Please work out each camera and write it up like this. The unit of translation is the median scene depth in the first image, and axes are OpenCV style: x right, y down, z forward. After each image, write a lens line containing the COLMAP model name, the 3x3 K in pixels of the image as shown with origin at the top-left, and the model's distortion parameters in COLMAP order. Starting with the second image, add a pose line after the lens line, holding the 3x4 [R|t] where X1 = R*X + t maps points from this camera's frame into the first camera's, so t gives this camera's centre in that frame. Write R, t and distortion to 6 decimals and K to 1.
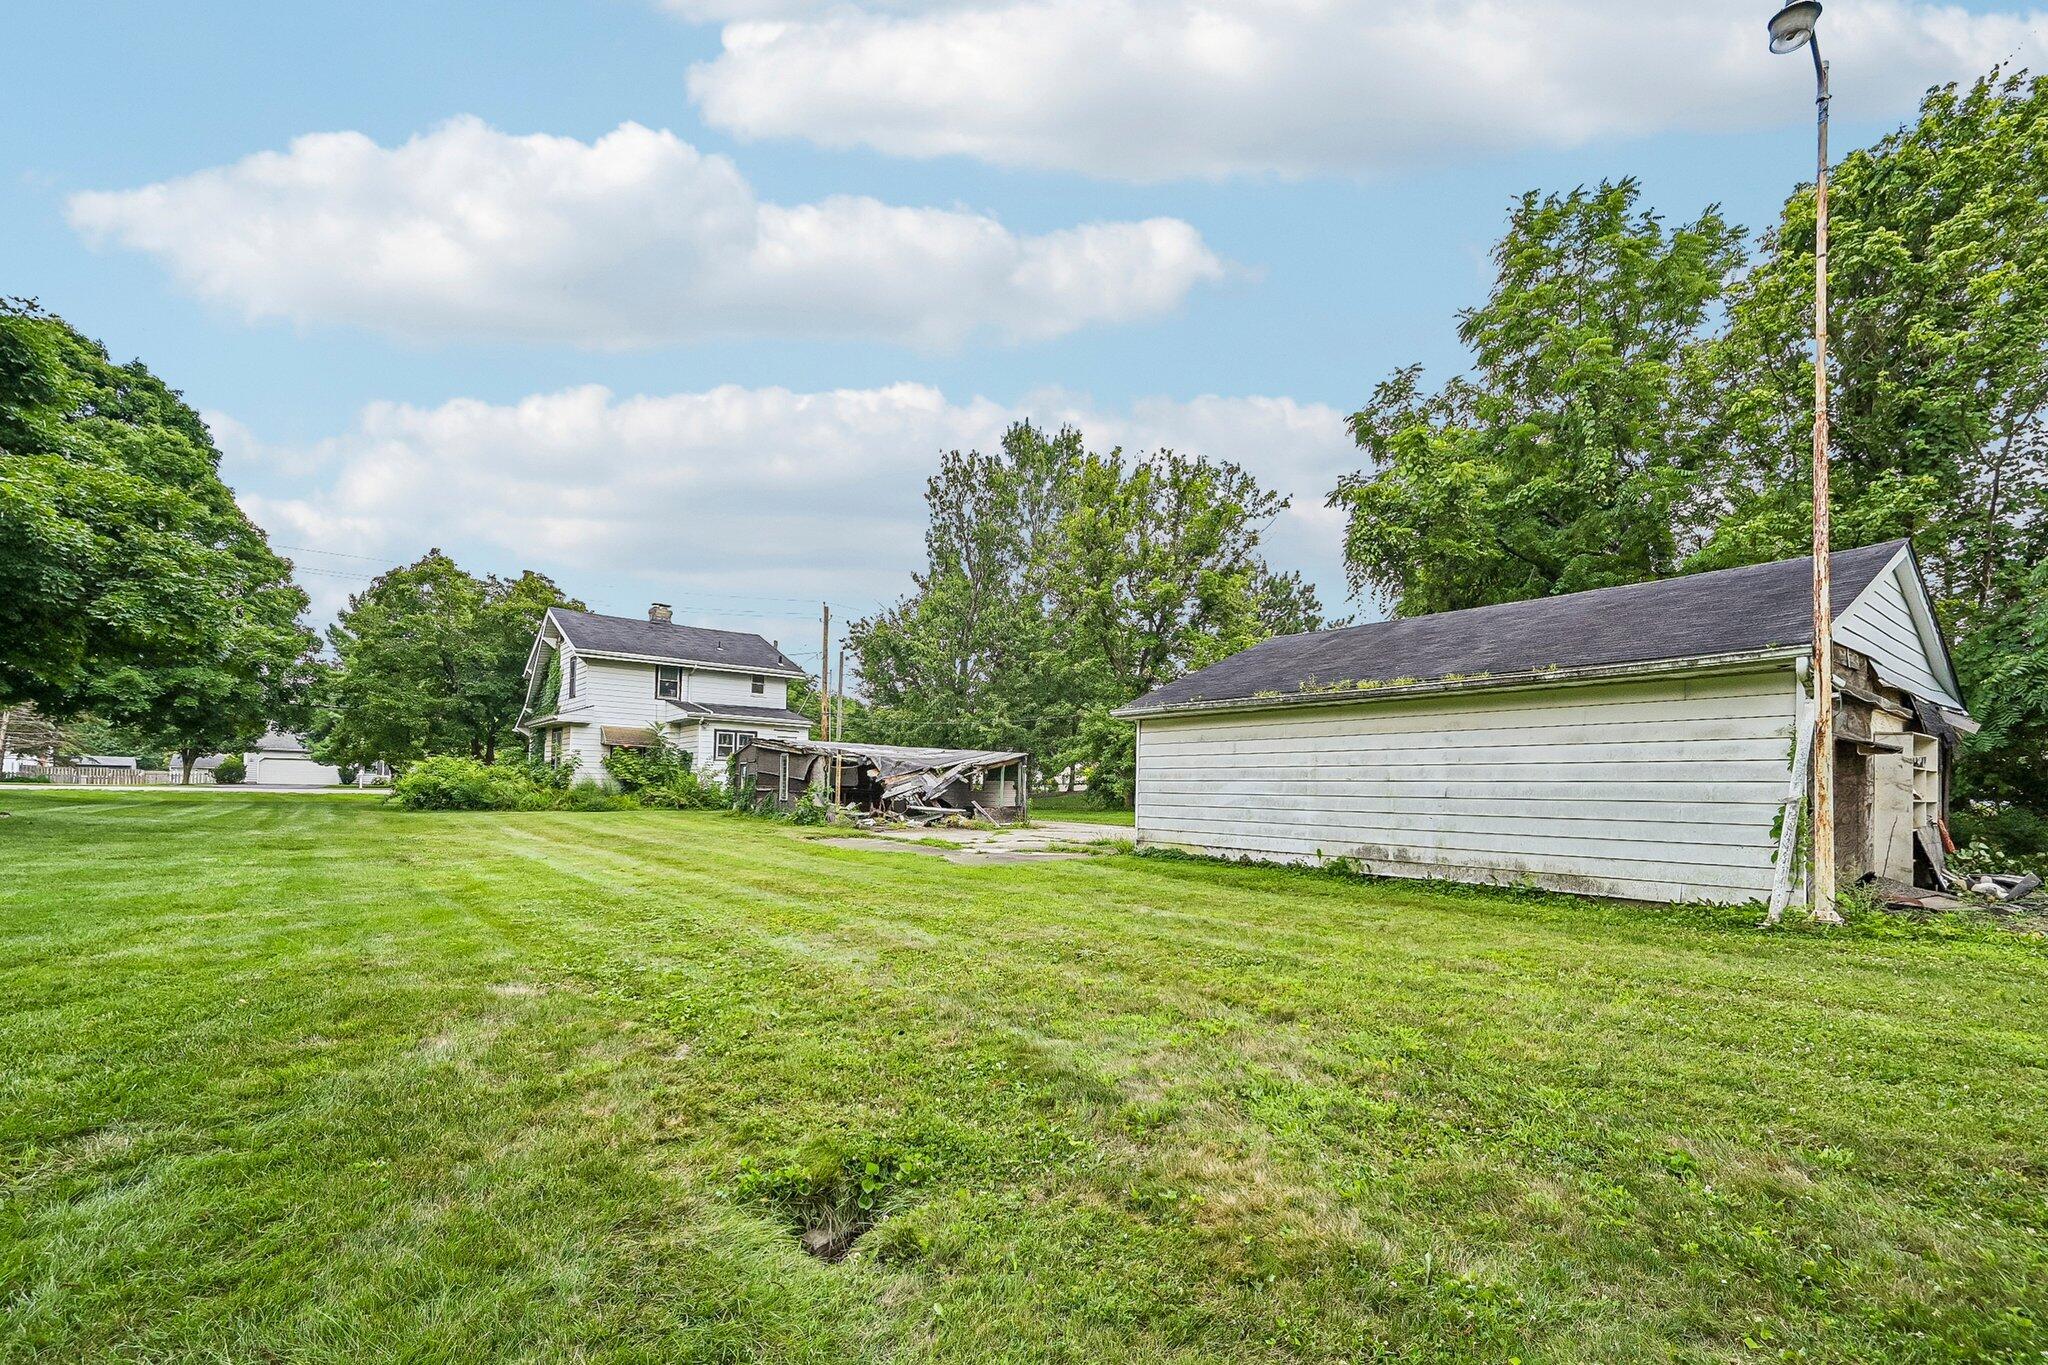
lens RADIAL K [[848.3, 0, 1024.0], [0, 848.3, 682.5], [0, 0, 1]] dist [-0.000060, -0.000004]
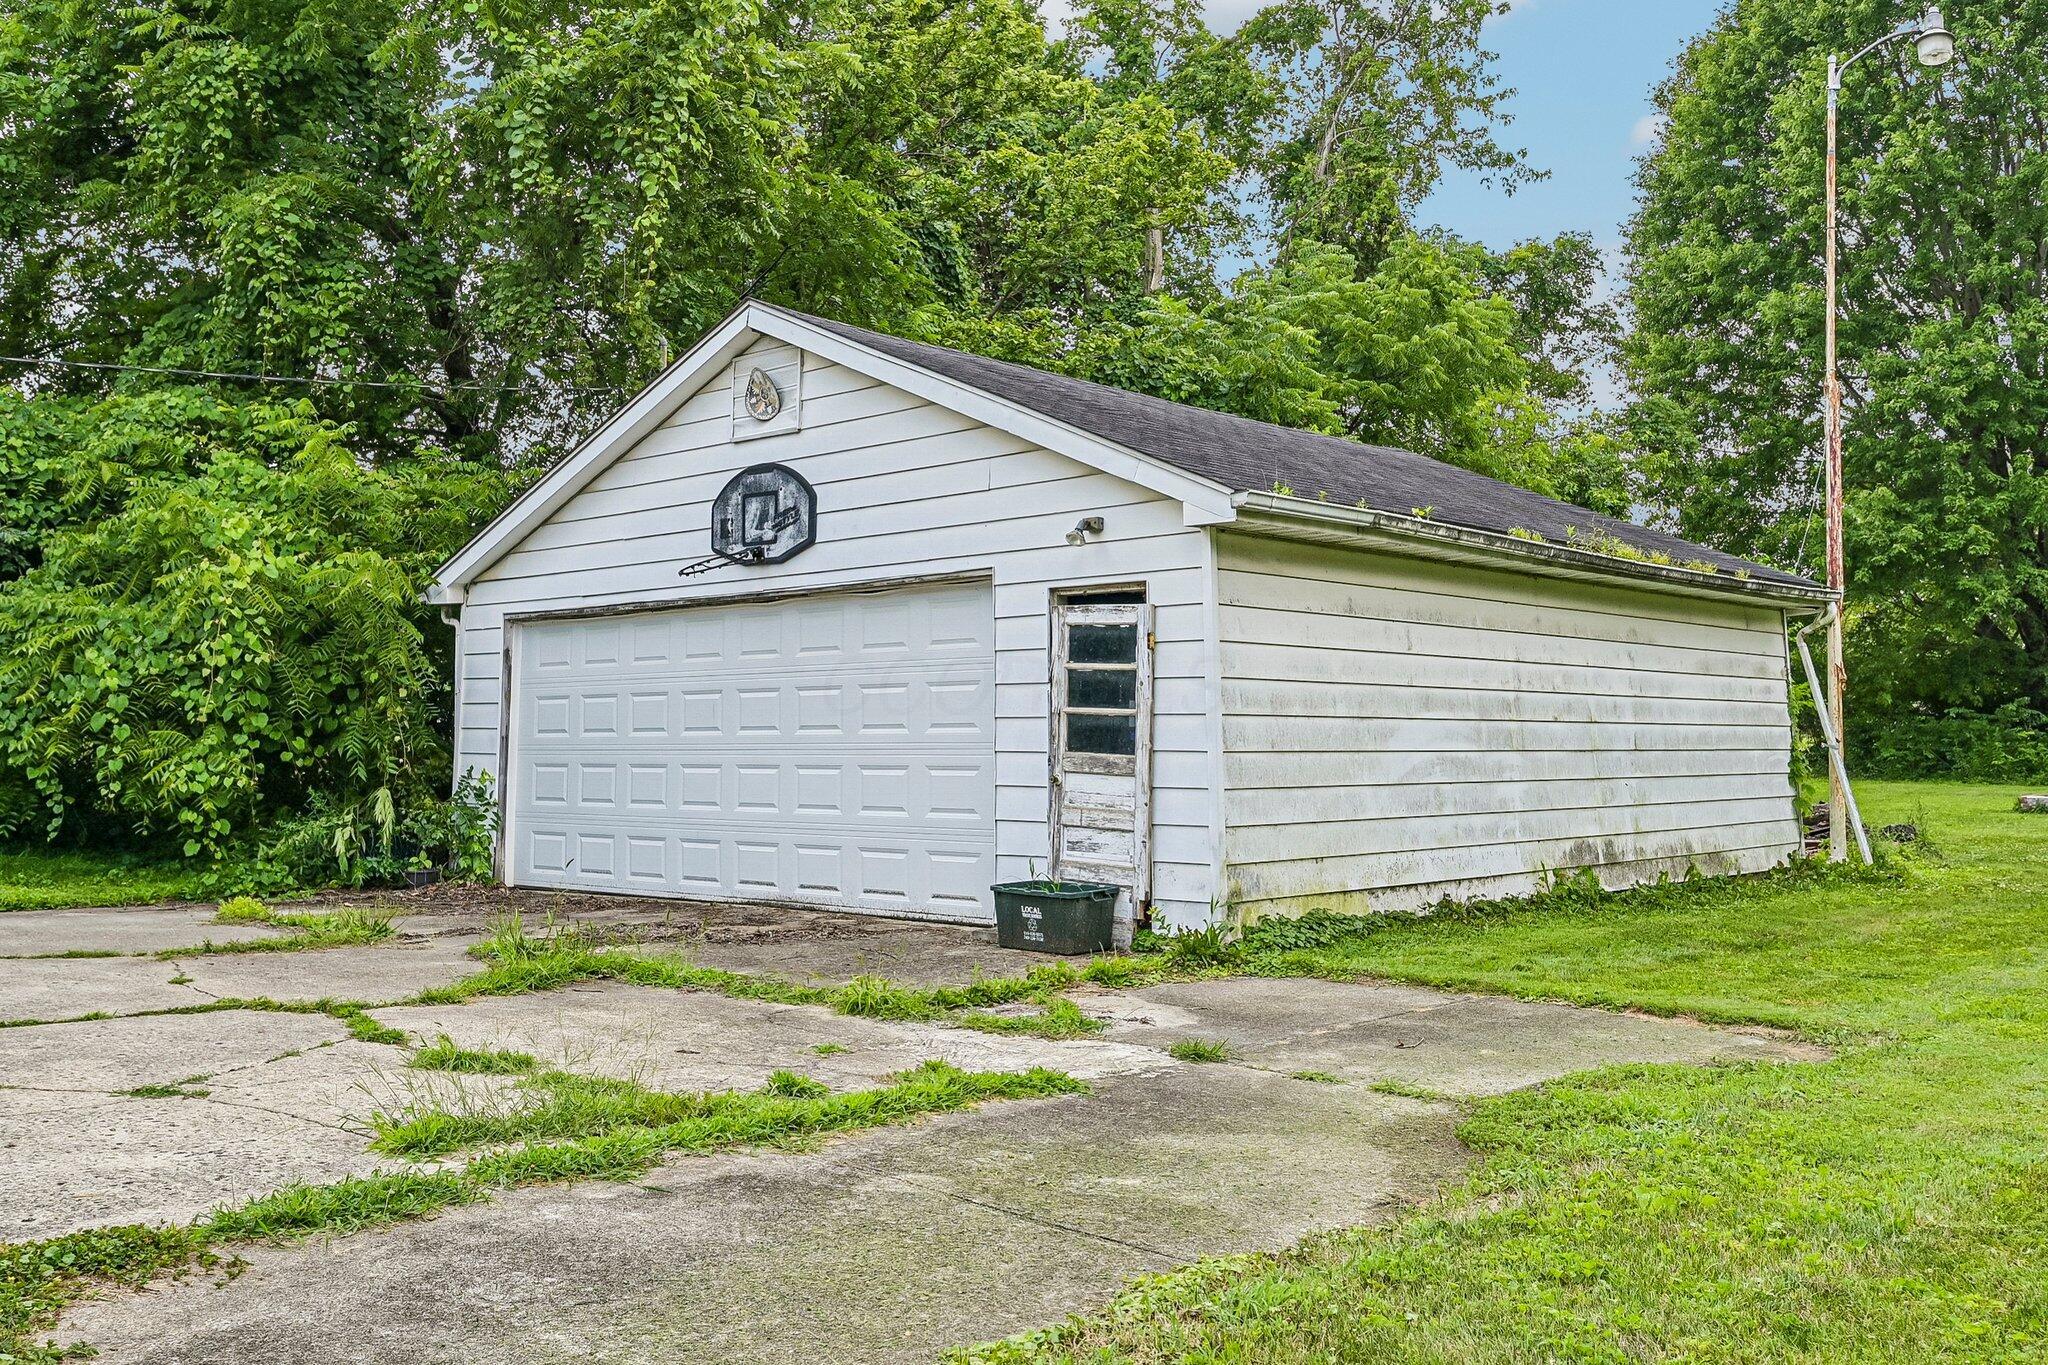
lens RADIAL K [[1820.1, 0, 1024.0], [0, 1820.1, 682.5], [0, 0, 1]] dist [0.001200, 0.000226]
pose [[-0.159770, 0.034268, 0.986559, -0.590739], [-0.109982, 0.992557, -0.052287, 0.166158], [-0.981008, -0.116858, -0.154812, 1.333724]]
